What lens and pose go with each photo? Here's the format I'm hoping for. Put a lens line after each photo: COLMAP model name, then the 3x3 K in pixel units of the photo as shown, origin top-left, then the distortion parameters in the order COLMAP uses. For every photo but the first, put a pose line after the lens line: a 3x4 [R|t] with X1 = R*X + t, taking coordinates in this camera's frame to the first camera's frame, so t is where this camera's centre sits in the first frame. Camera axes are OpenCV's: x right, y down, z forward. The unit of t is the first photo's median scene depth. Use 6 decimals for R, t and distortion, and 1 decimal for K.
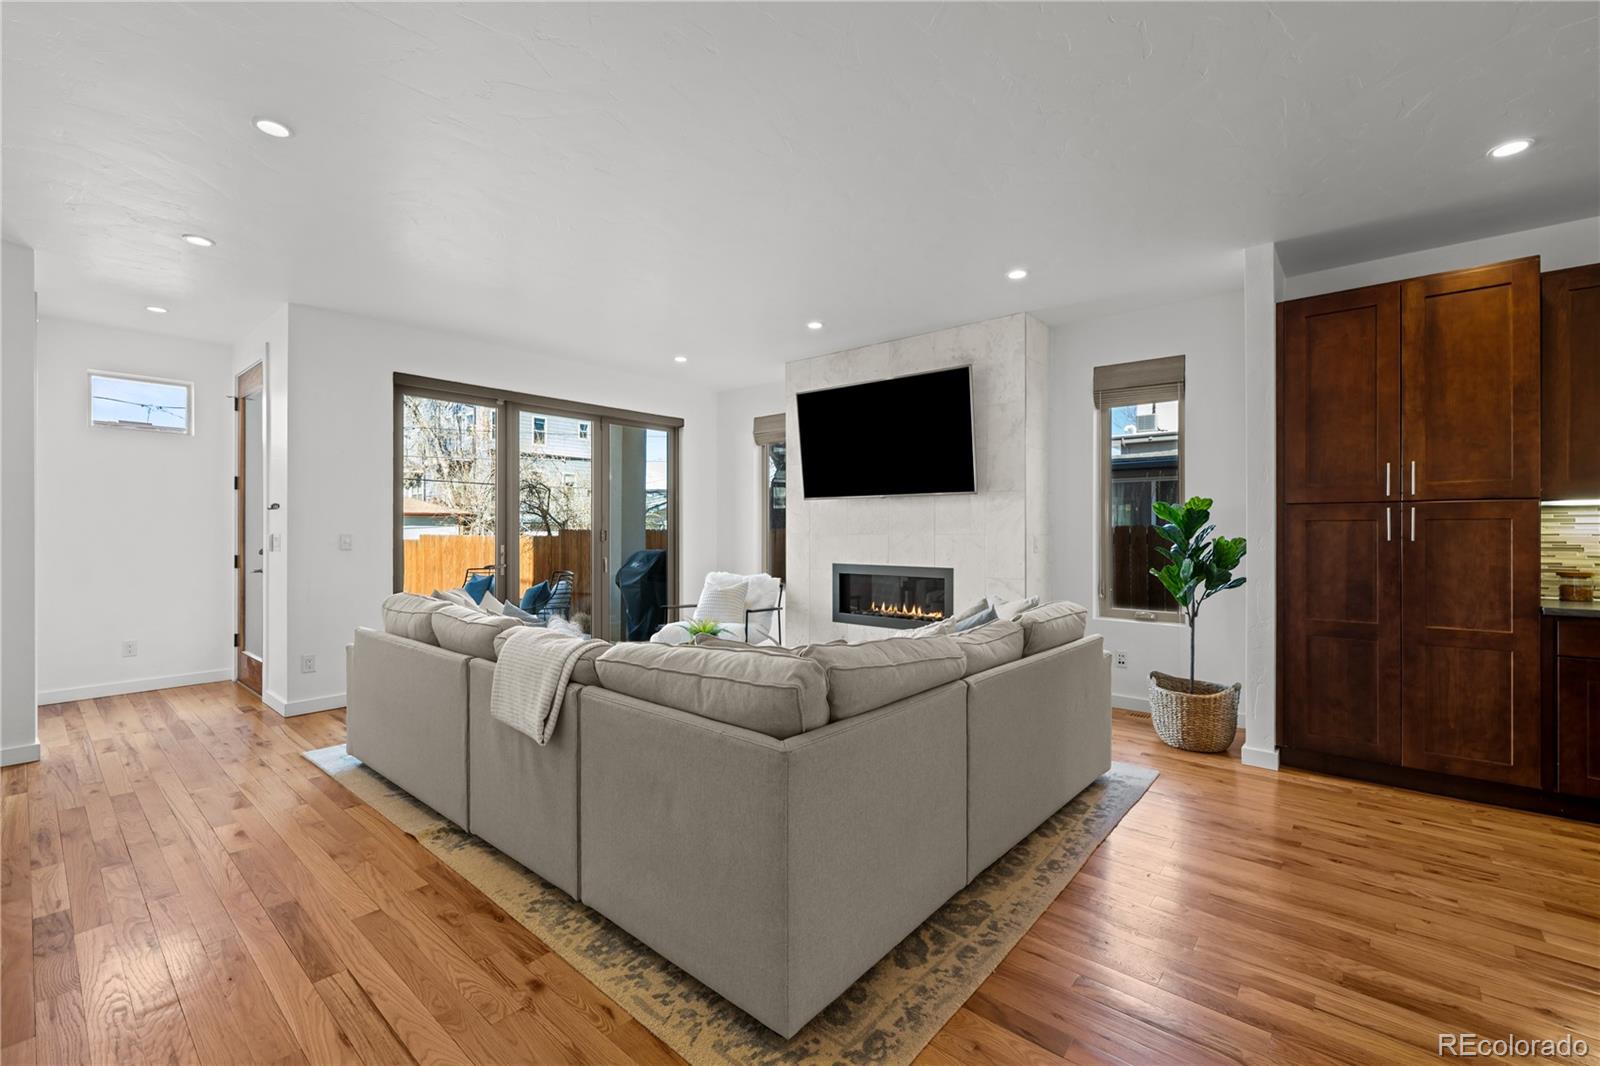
lens RADIAL K [[672.6, 0, 810.6], [0, 672.6, 523.1], [0, 0, 1]] dist [0.002258, 0.000434]
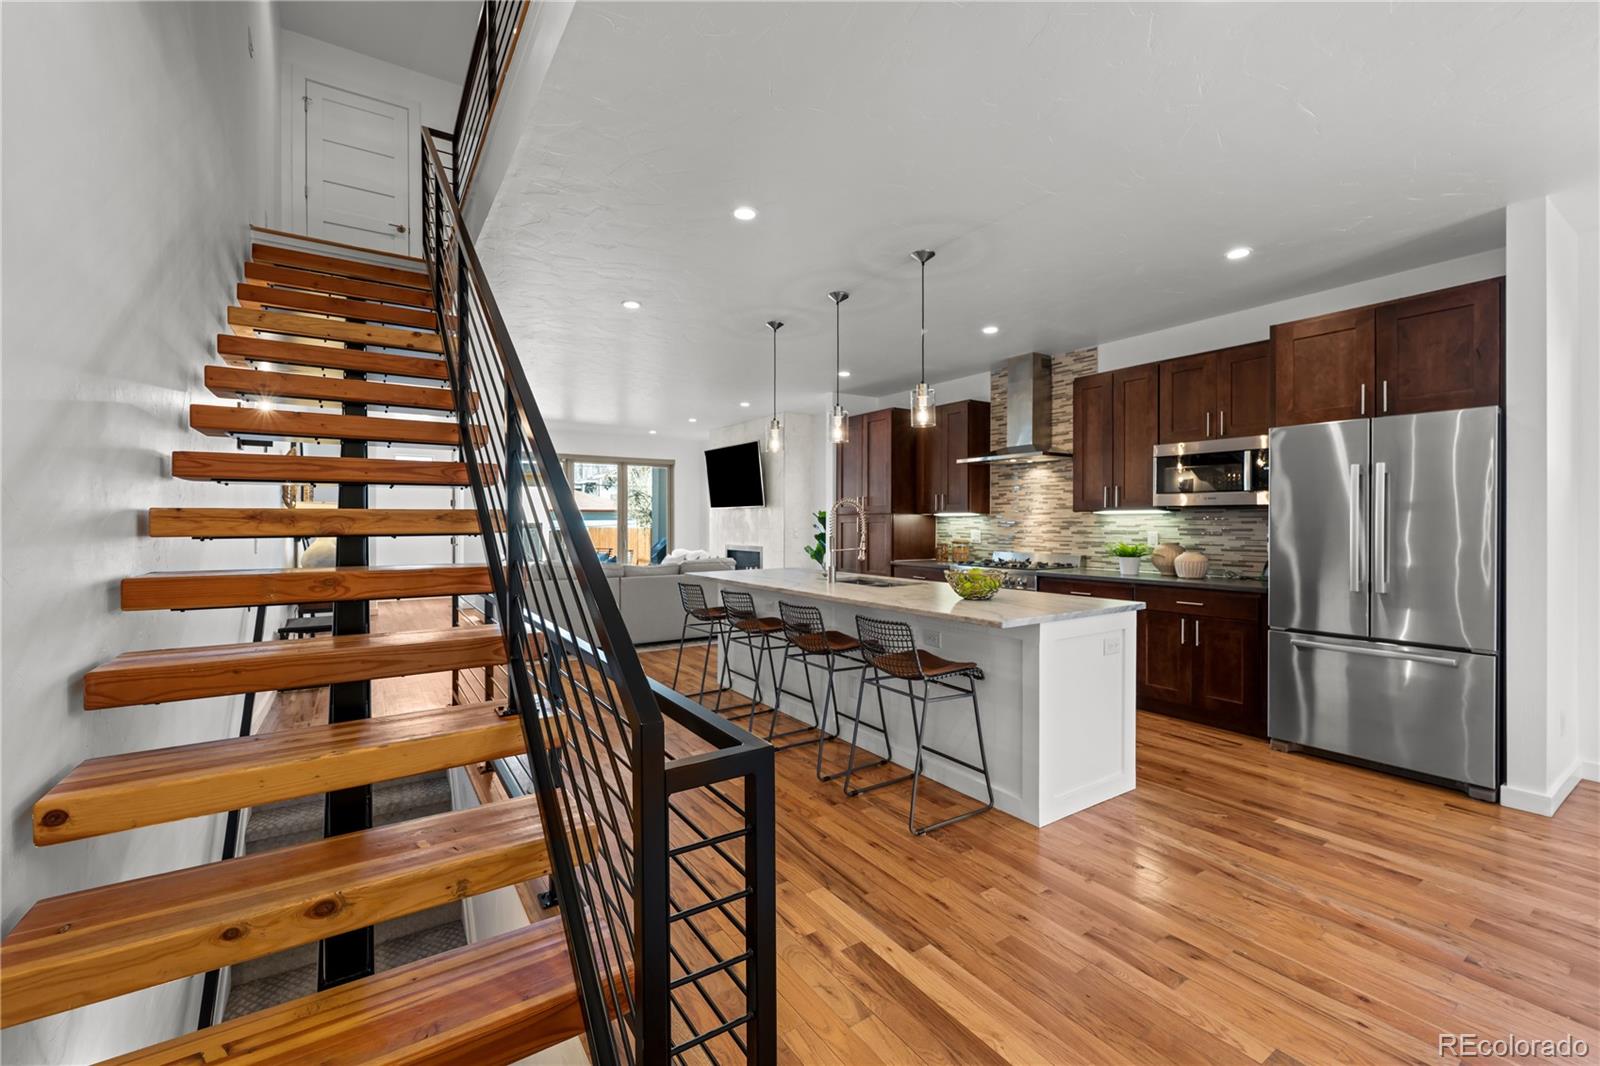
lens RADIAL K [[653.2, 0, 819.7], [0, 653.2, 528.7], [0, 0, 1]] dist [0.000341, 0.000051]
pose [[0.966057, -0.000096, -0.258327, 1.322534], [0.005719, 0.999763, 0.021014, -0.032401], [0.258264, -0.021778, 0.965829, -1.127717]]
